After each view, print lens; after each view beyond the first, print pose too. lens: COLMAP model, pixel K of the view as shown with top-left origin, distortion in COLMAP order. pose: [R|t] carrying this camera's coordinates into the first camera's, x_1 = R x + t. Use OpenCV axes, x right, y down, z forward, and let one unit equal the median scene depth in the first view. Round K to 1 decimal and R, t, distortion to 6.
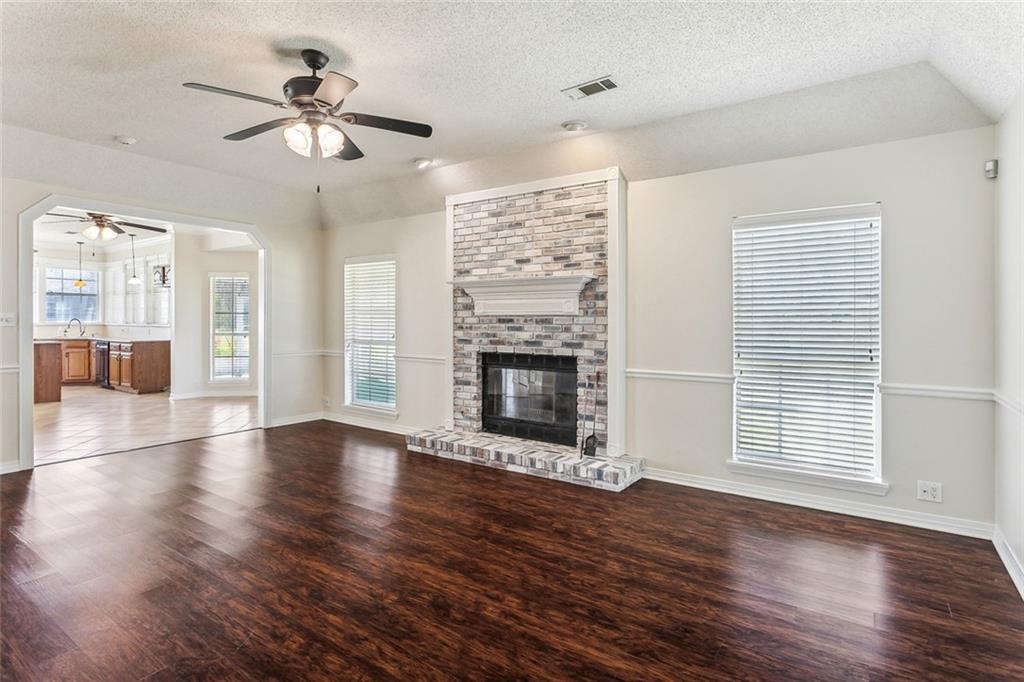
lens RADIAL K [[527.8, 0, 506.4], [0, 527.8, 319.8], [0, 0, 1]] dist [-0.004313, -0.001657]
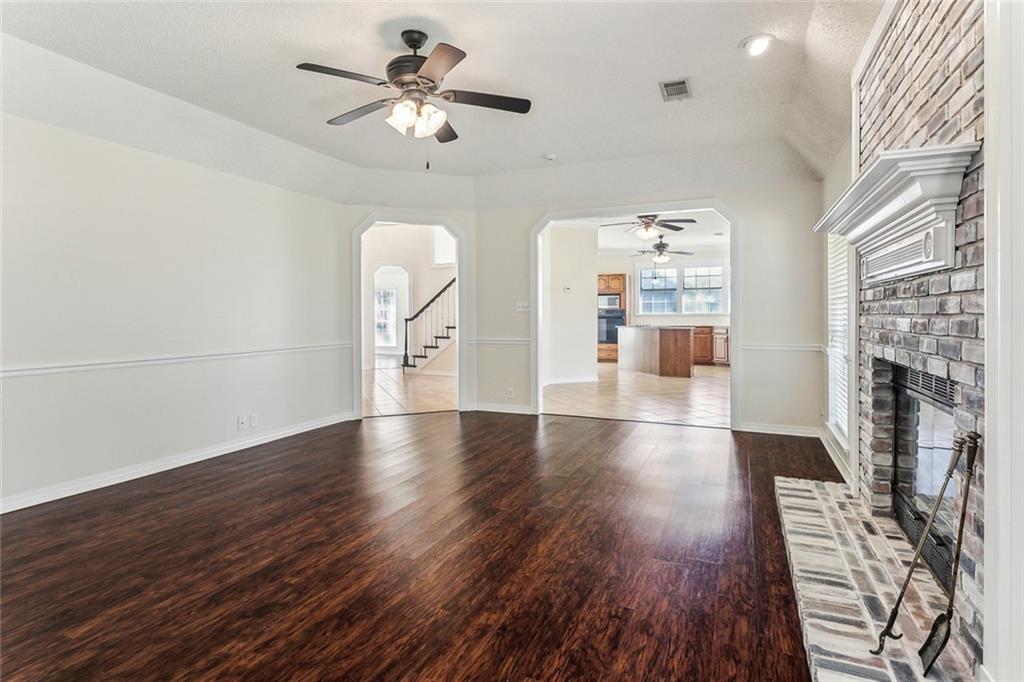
lens RADIAL K [[527.8, 0, 510.8], [0, 527.8, 320.1], [0, 0, 1]] dist [-0.004313, -0.001657]
pose [[0.189932, 0.006678, -0.981775, 0.398928], [0.006845, 0.999944, 0.008126, 0.020580], [0.981773, -0.008263, 0.189876, 0.596647]]
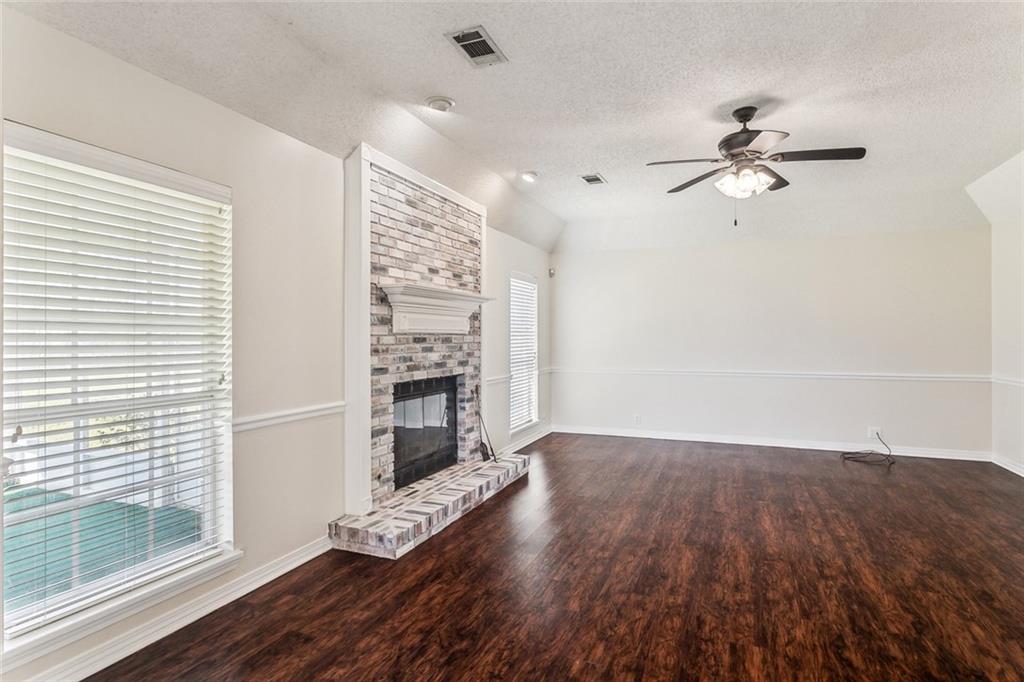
lens RADIAL K [[527.8, 0, 513.0], [0, 527.8, 334.8], [0, 0, 1]] dist [-0.004313, -0.001657]
pose [[-0.213279, 0.001905, 0.976989, -0.840752], [0.000571, 0.999998, -0.001826, -0.004865], [-0.976991, 0.000168, -0.213280, 1.056949]]
